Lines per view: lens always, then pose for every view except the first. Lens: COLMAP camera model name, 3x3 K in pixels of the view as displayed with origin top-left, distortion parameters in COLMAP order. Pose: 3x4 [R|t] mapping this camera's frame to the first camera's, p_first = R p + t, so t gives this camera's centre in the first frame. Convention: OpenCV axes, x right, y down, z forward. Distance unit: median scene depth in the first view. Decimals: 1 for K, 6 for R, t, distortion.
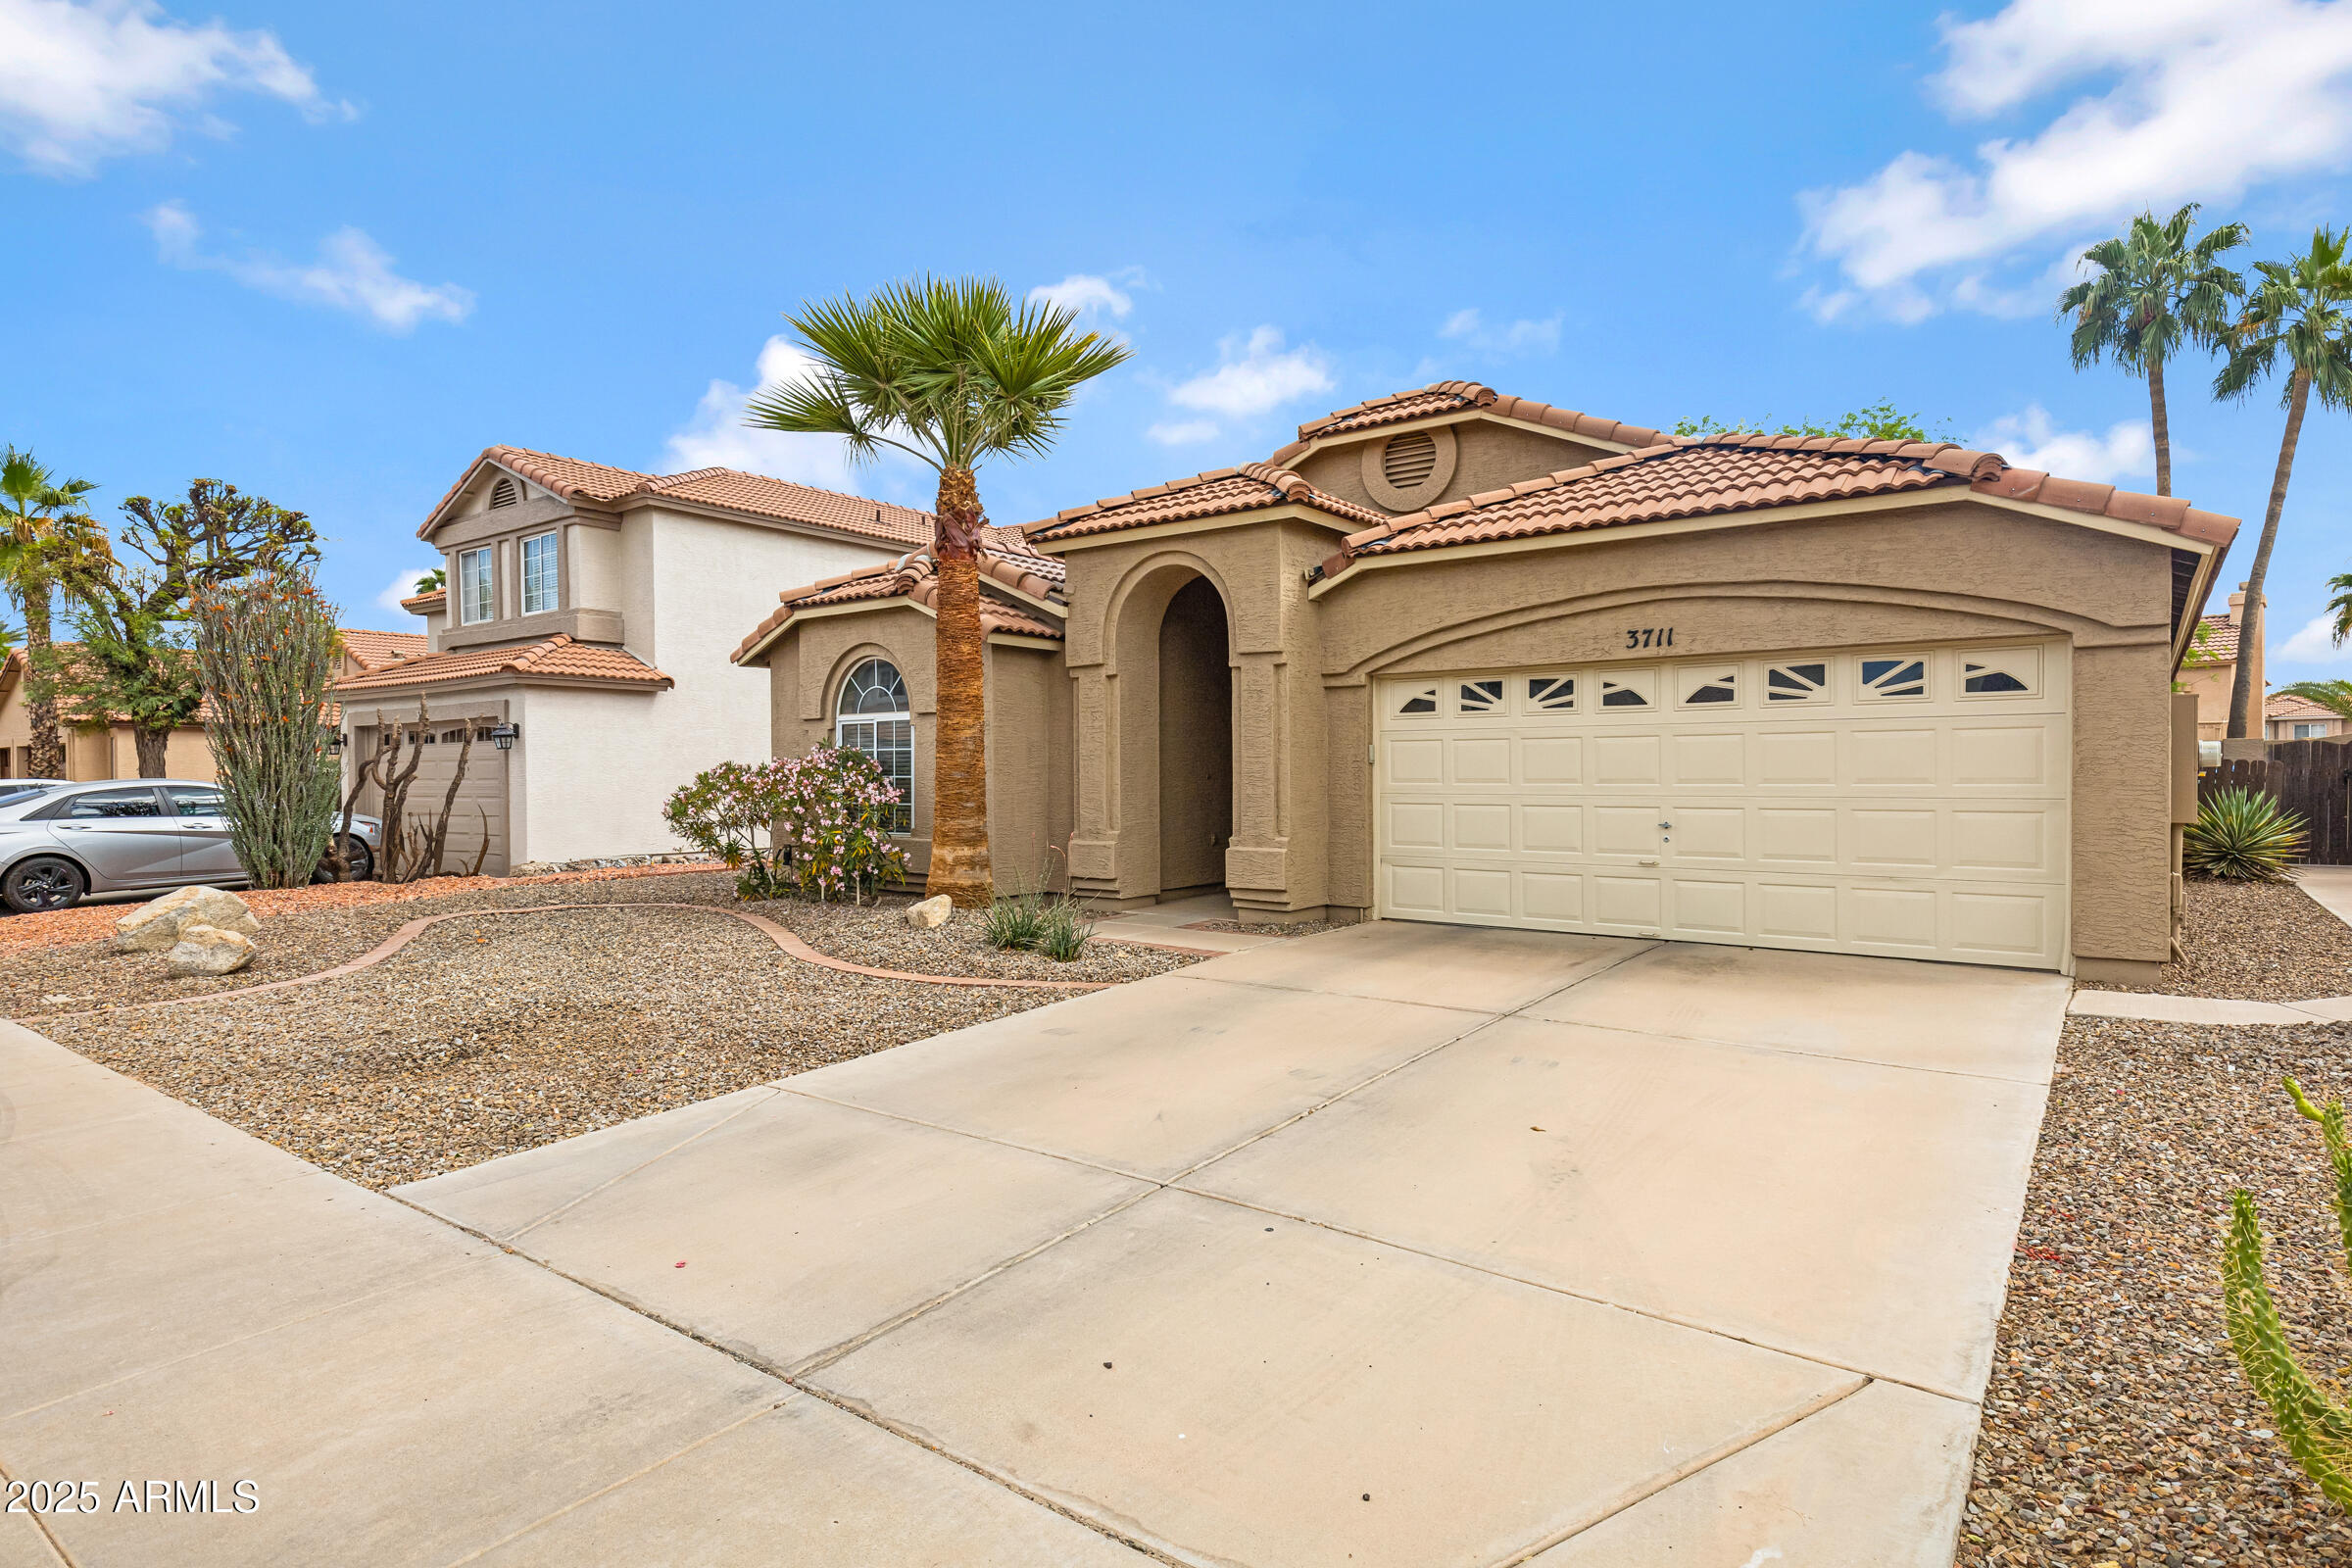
lens RADIAL K [[1242.6, 0, 1186.7], [0, 1242.6, 778.2], [0, 0, 1]] dist [0.017777, 0.000217]
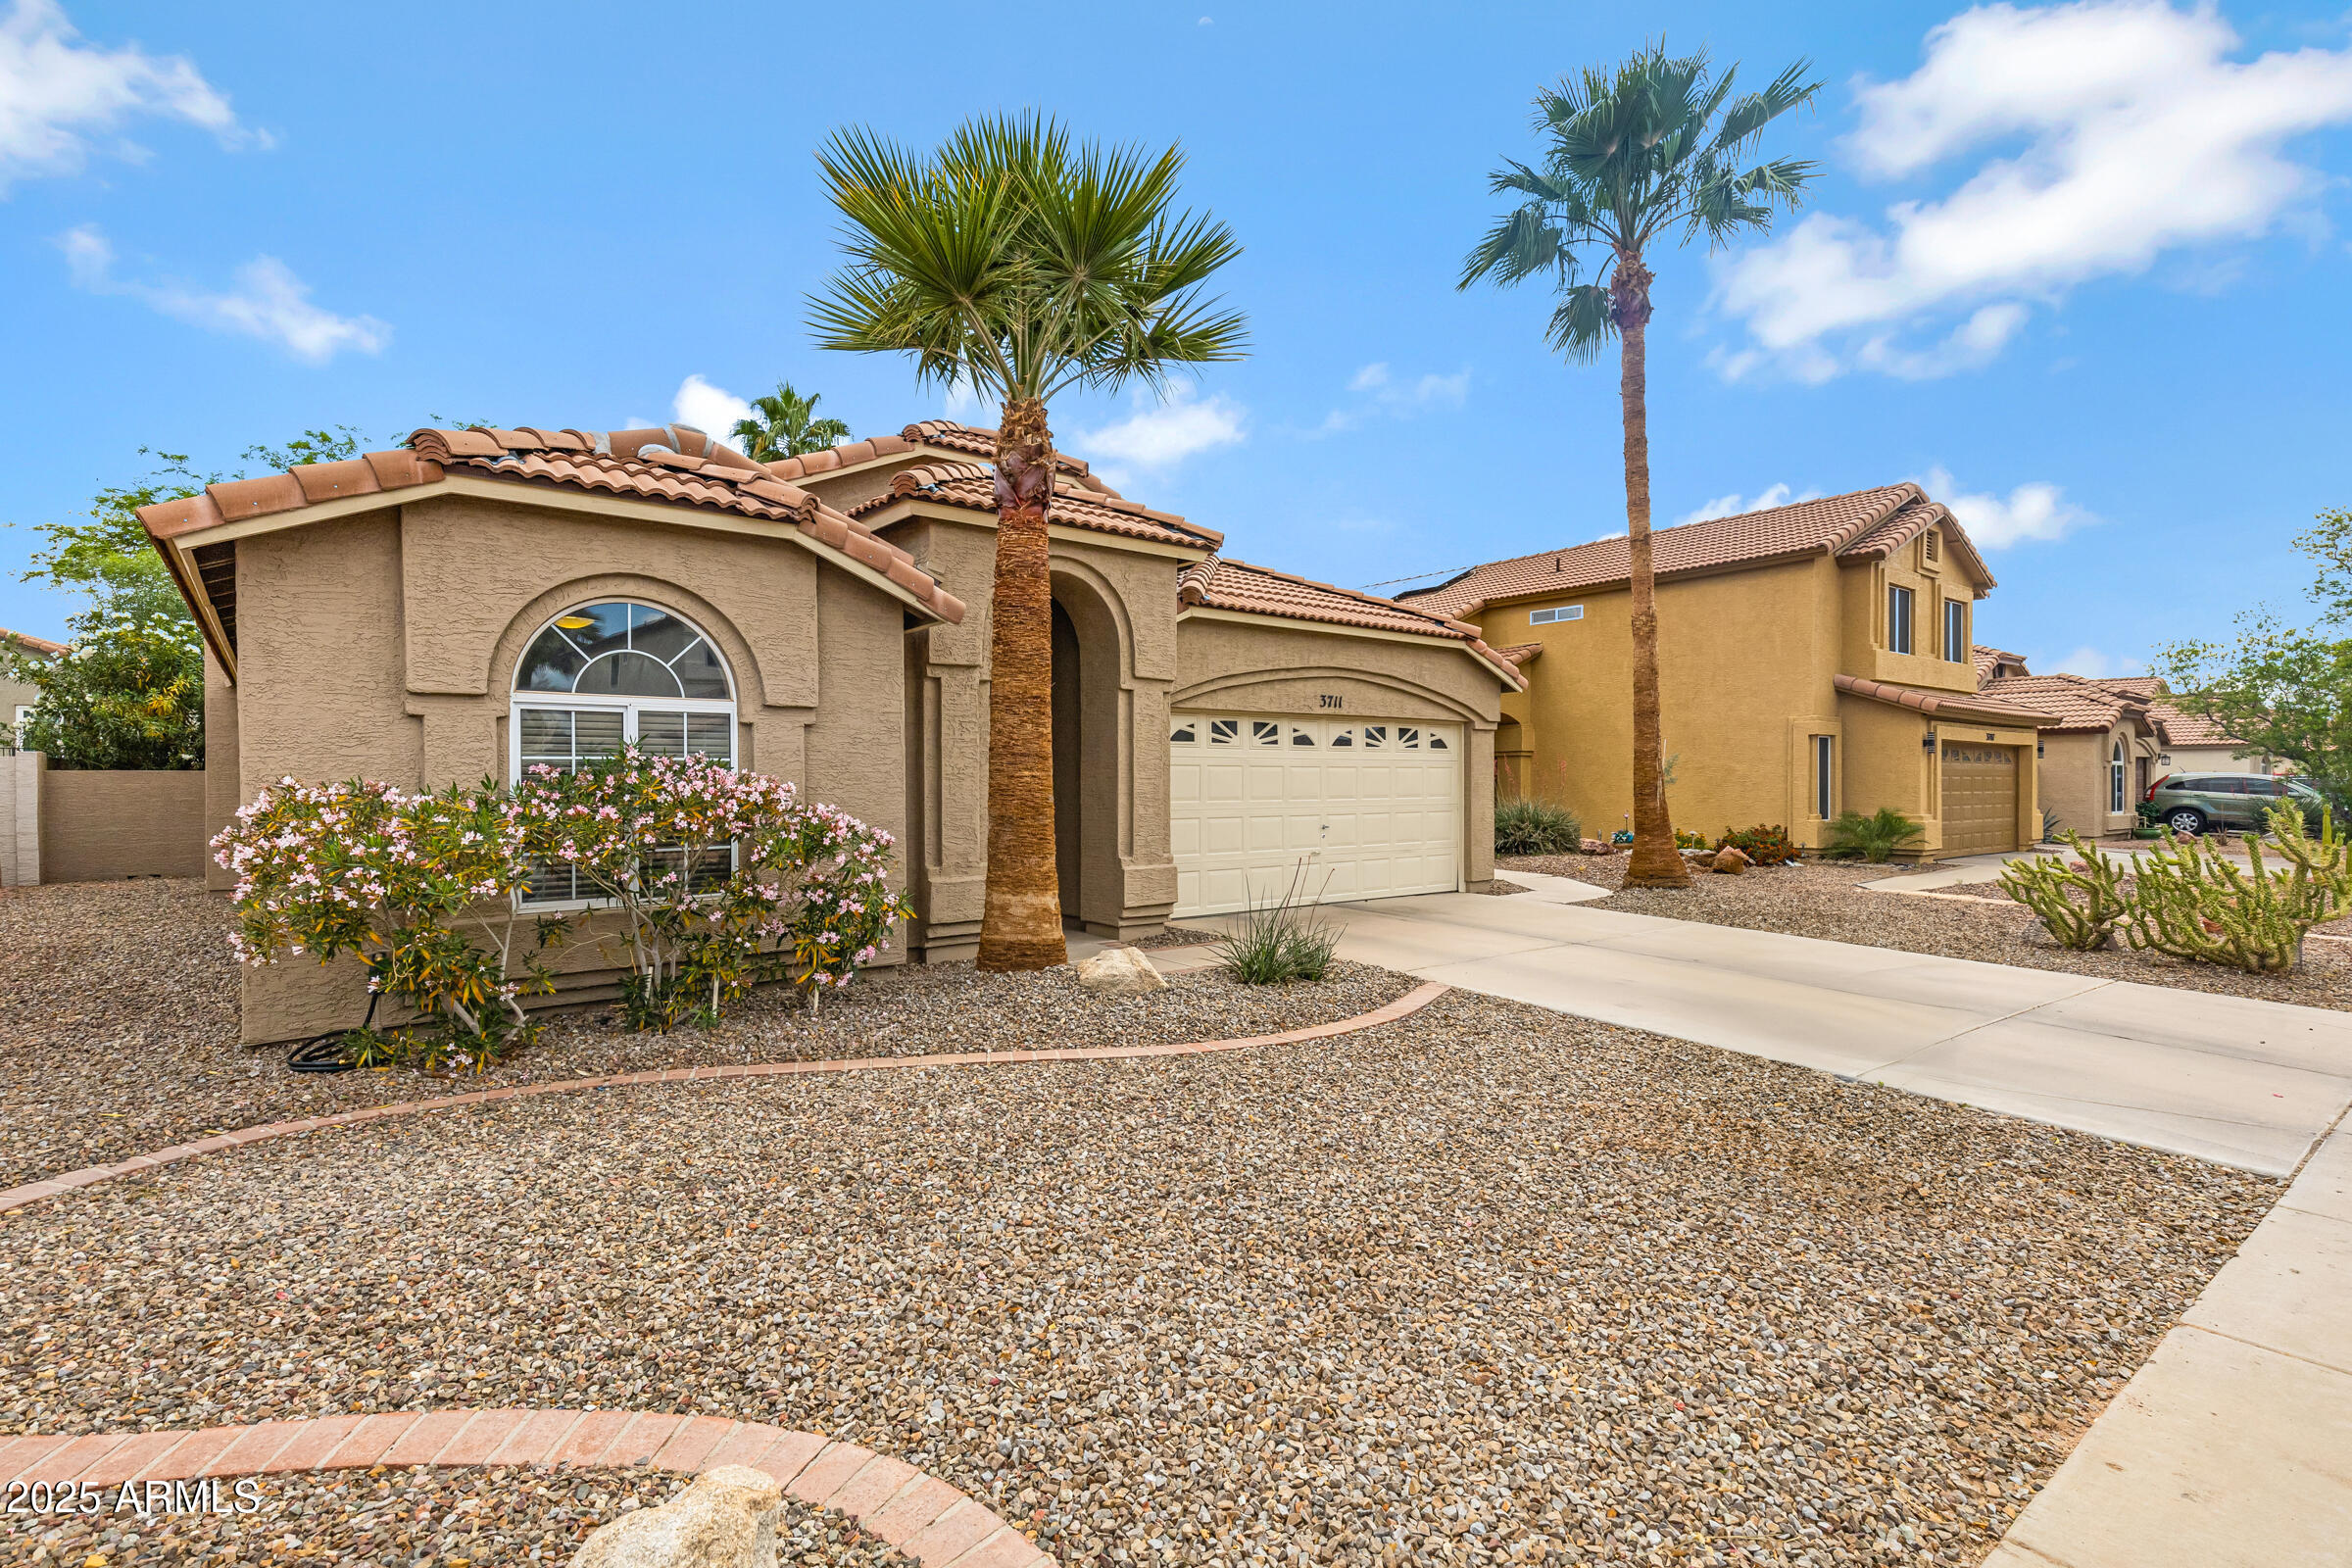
lens RADIAL K [[1107.7, 0, 1175.9], [0, 1107.7, 789.2], [0, 0, 1]] dist [-0.000475, -0.000008]
pose [[0.231020, -0.002155, 0.972947, -0.894651], [0.009069, 0.999959, 0.000062, -0.008459], [-0.972907, 0.008809, 0.231030, 0.812043]]
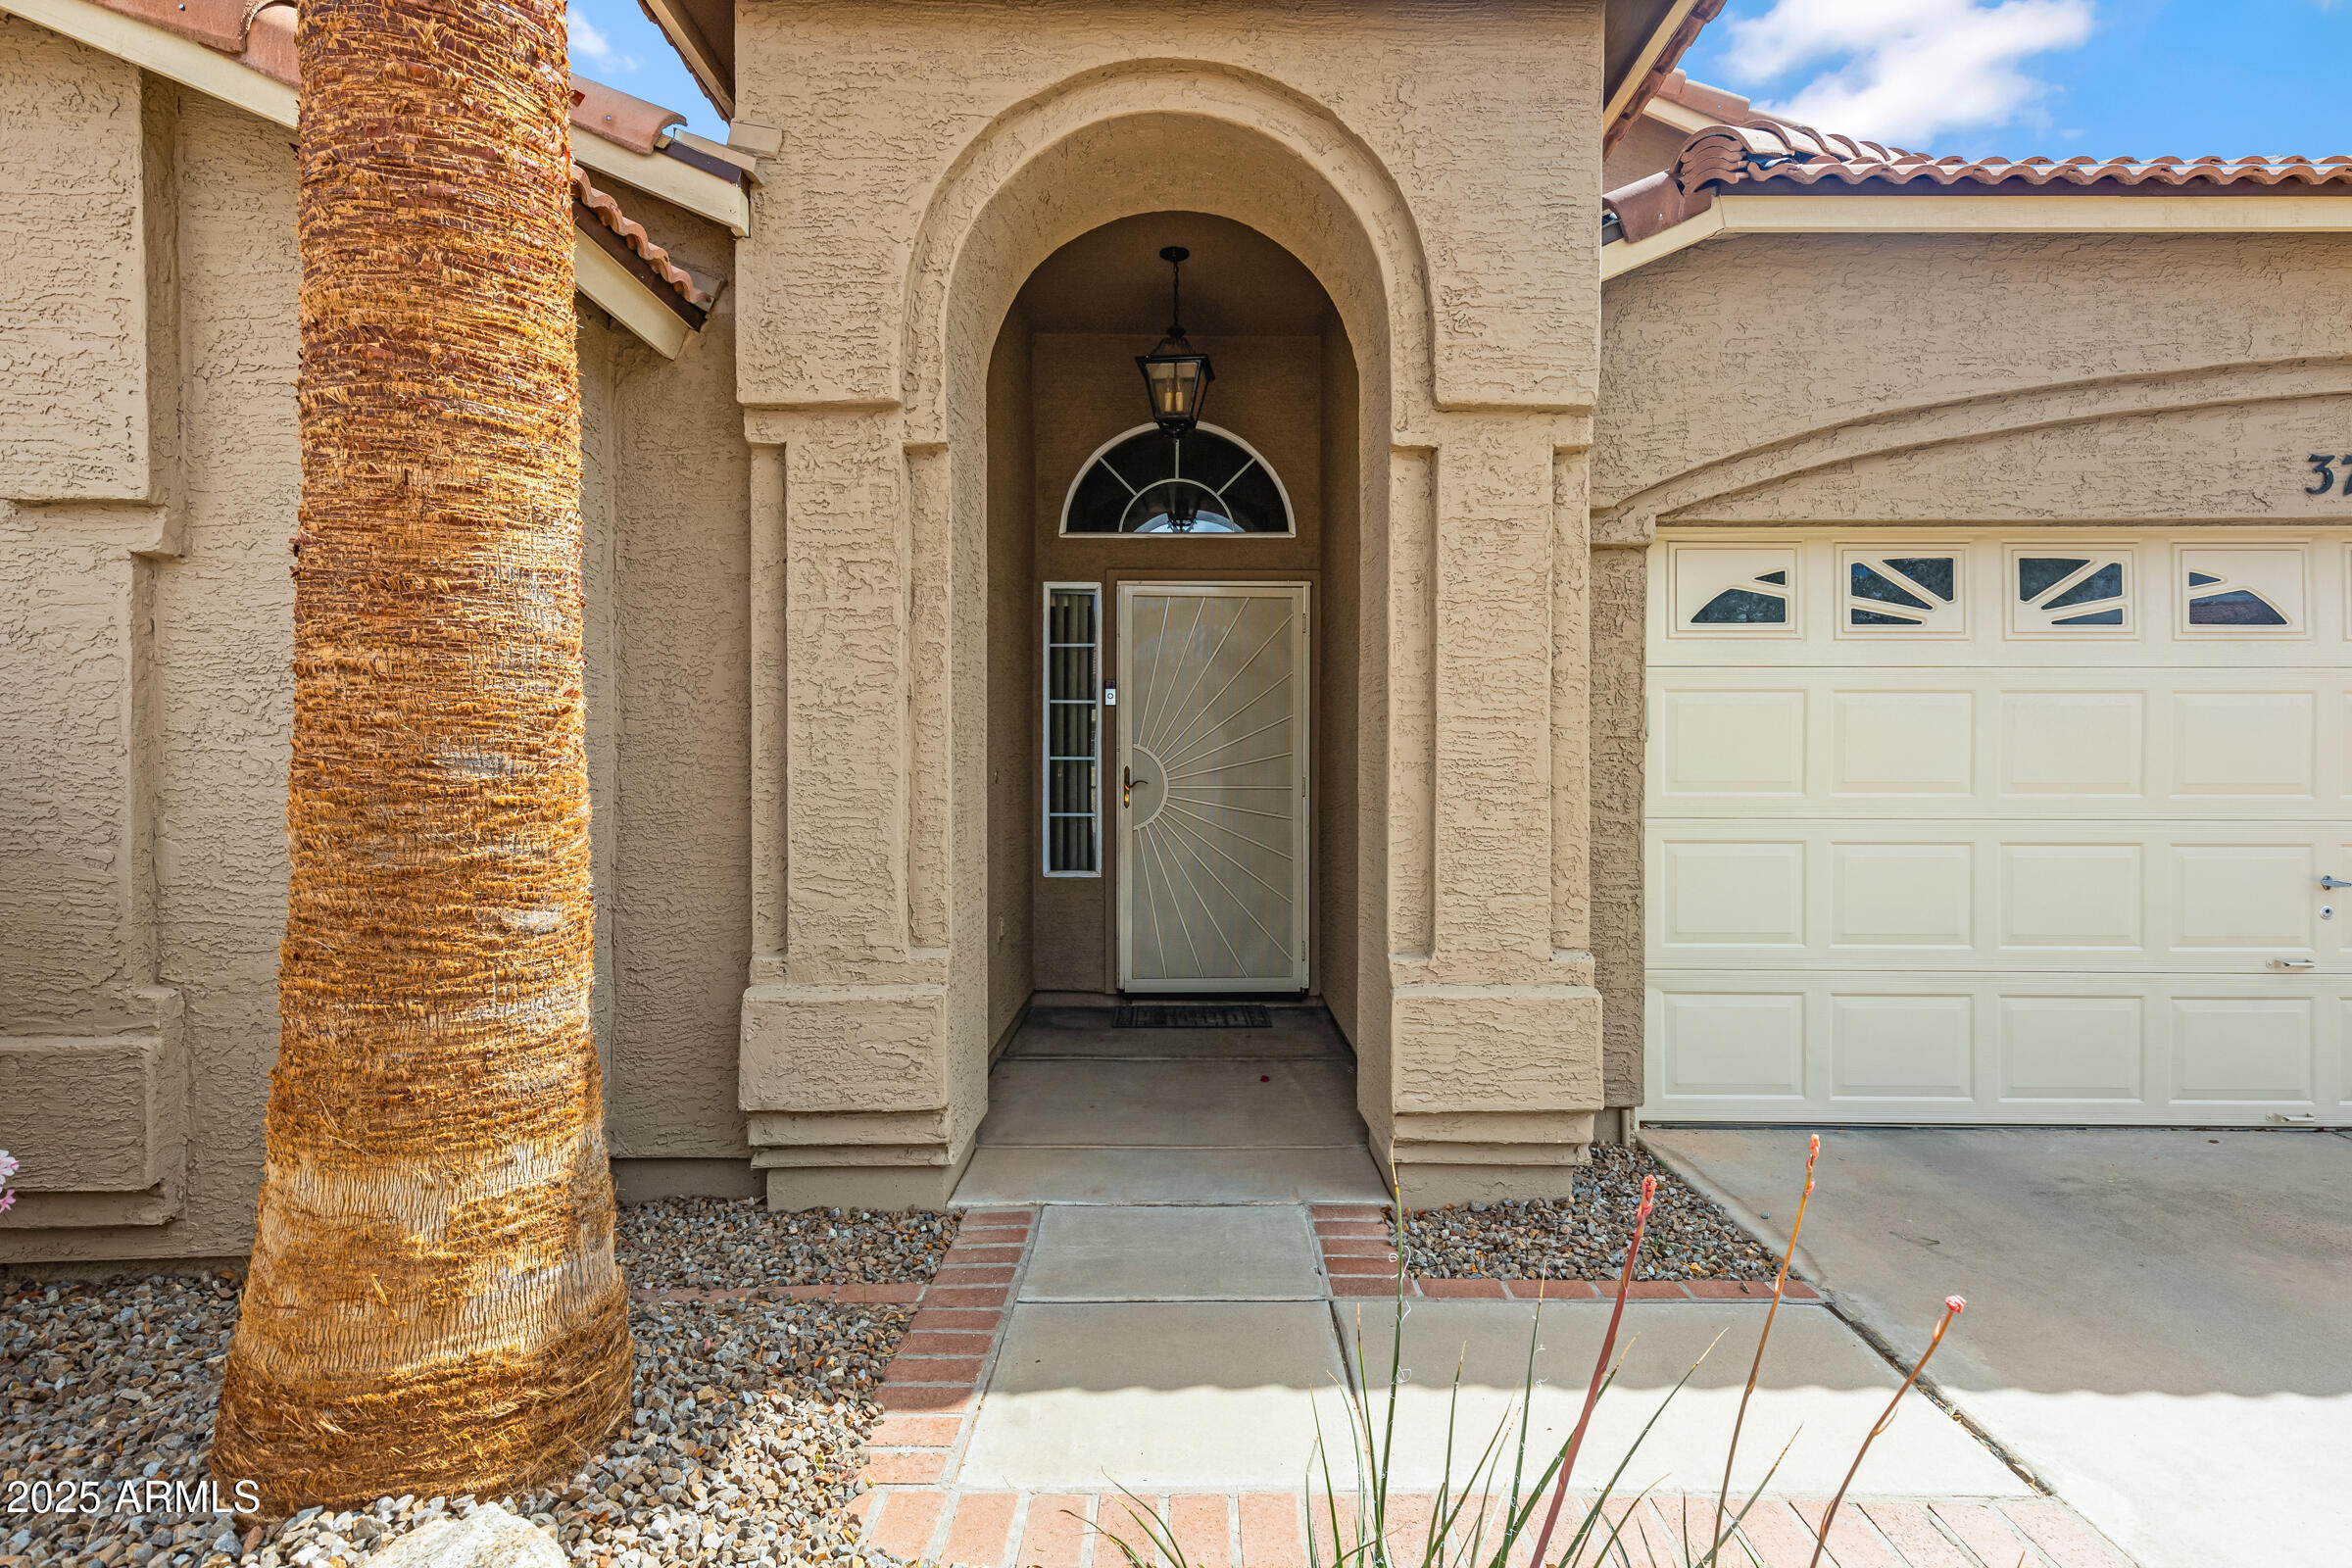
lens RADIAL K [[1242.6, 0, 1186.9], [0, 1242.6, 772.3], [0, 0, 1]] dist [0.017777, 0.000217]
pose [[0.789986, 0.003367, 0.613116, -0.230675], [-0.001518, 0.999993, -0.003536, -0.001349], [-0.613123, 0.001863, 0.789985, 0.833853]]
